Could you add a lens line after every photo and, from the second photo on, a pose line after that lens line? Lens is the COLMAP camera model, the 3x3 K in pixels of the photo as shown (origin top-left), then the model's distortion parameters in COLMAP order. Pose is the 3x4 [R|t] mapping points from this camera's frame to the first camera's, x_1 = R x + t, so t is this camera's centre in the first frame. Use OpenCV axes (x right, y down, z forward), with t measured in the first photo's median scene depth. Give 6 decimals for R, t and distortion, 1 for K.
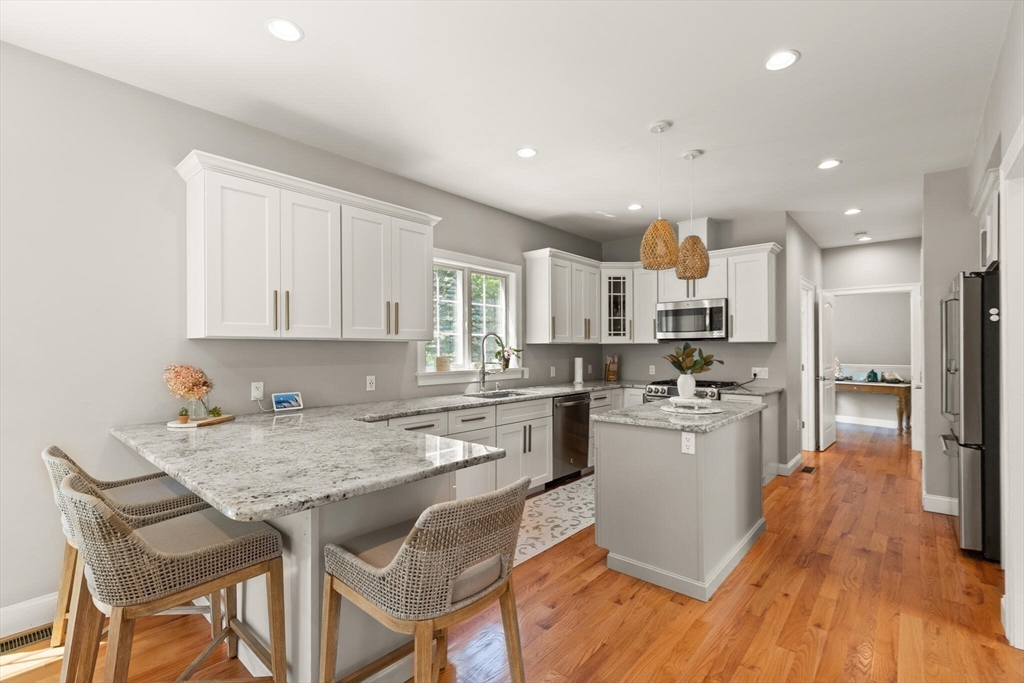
lens RADIAL K [[457.7, 0, 513.9], [0, 457.7, 350.4], [0, 0, 1]] dist [0.001628, 0.000169]
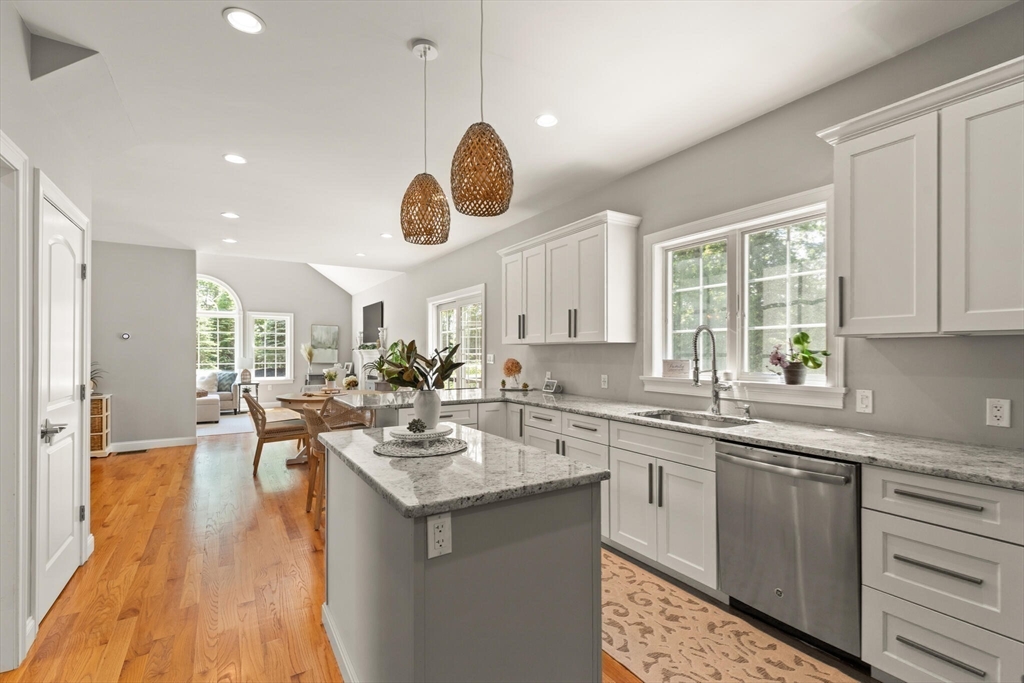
lens RADIAL K [[457.7, 0, 513.9], [0, 457.7, 350.4], [0, 0, 1]] dist [0.001628, 0.000169]
pose [[-0.285284, 0.001997, -0.958441, 0.725186], [0.002337, 0.999996, 0.001387, -0.004688], [0.958440, -0.001844, -0.285287, 0.987585]]
